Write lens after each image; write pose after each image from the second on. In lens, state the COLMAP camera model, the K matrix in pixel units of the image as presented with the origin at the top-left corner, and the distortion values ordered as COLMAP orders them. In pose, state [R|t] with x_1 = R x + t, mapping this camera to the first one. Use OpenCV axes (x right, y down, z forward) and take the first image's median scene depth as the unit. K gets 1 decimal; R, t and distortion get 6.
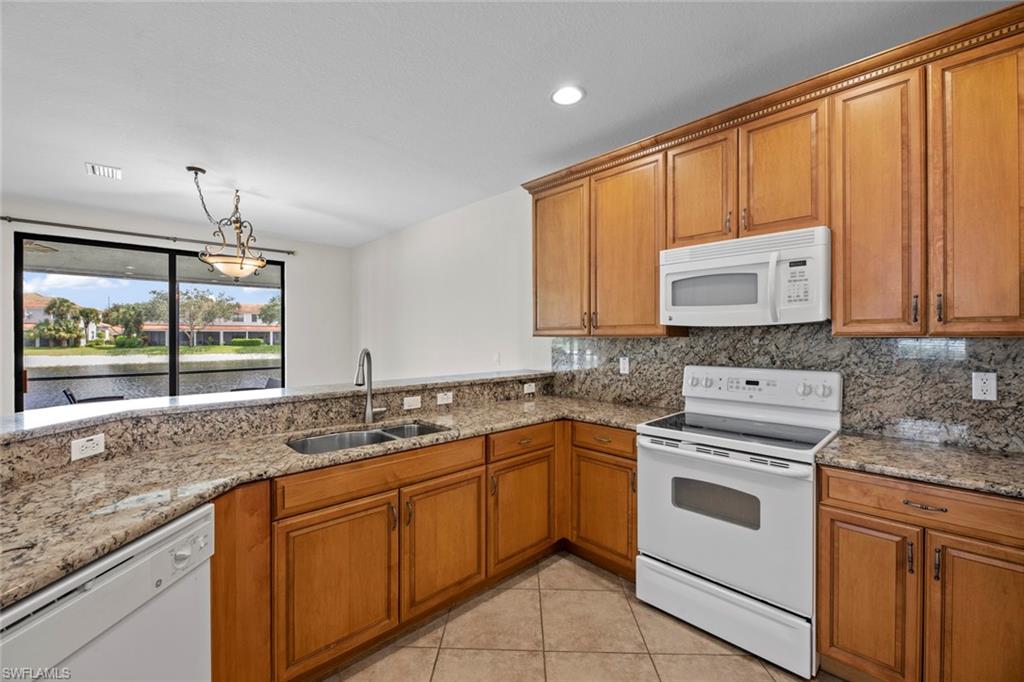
lens RADIAL K [[420.6, 0, 509.3], [0, 420.6, 338.2], [0, 0, 1]] dist [0.002307, -0.004002]
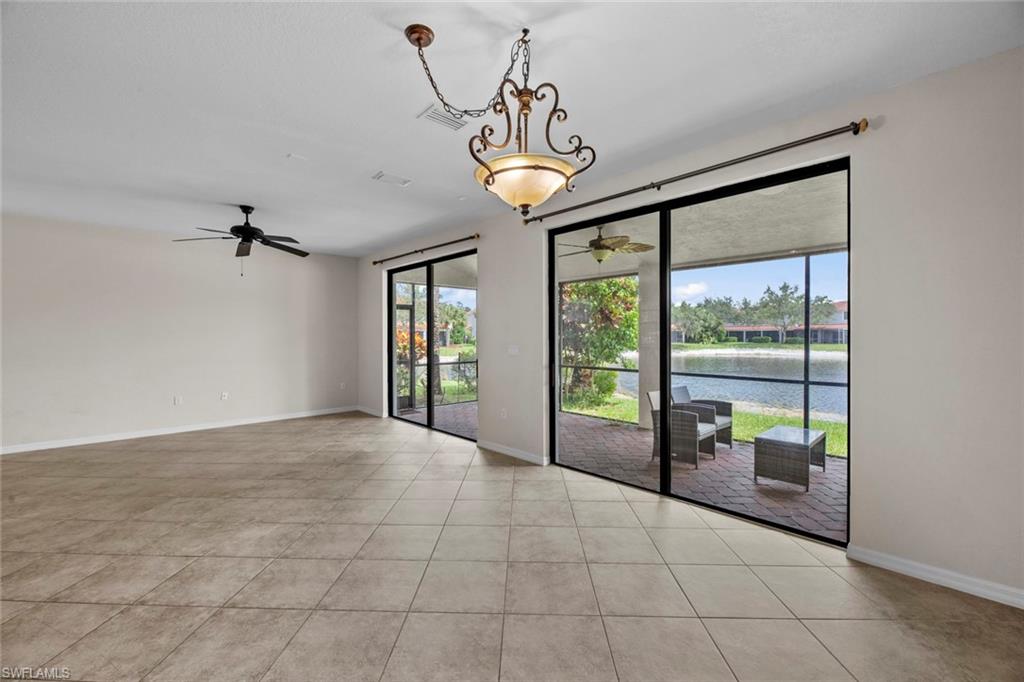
lens RADIAL K [[419.9, 0, 512.0], [0, 419.9, 341.0], [0, 0, 1]] dist [-0.002037, -0.000274]
pose [[-0.003545, 0.011624, -0.999926, -0.185818], [-0.002110, 0.999930, 0.011632, 0.013104], [0.999991, 0.002151, -0.003521, 1.274816]]
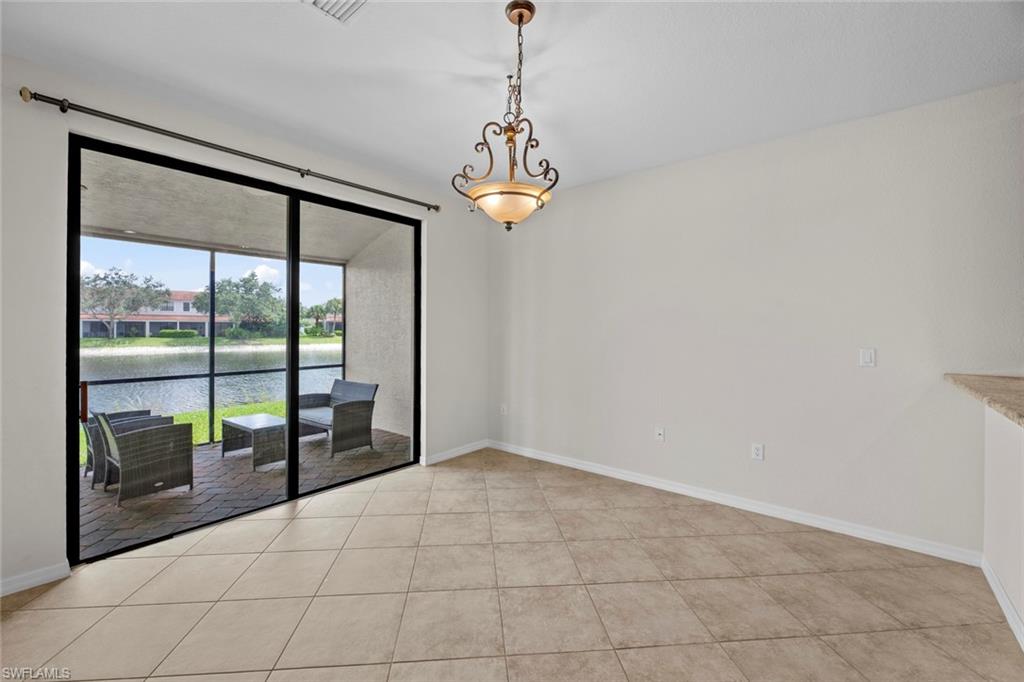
lens RADIAL K [[427.5, 0, 504.4], [0, 427.5, 326.9], [0, 0, 1]] dist [-0.000459, -0.000394]
pose [[0.993820, 0.004229, 0.110927, -0.930403], [-0.003323, 0.999960, -0.008355, 0.010575], [-0.110958, 0.007935, 0.993793, 0.516711]]
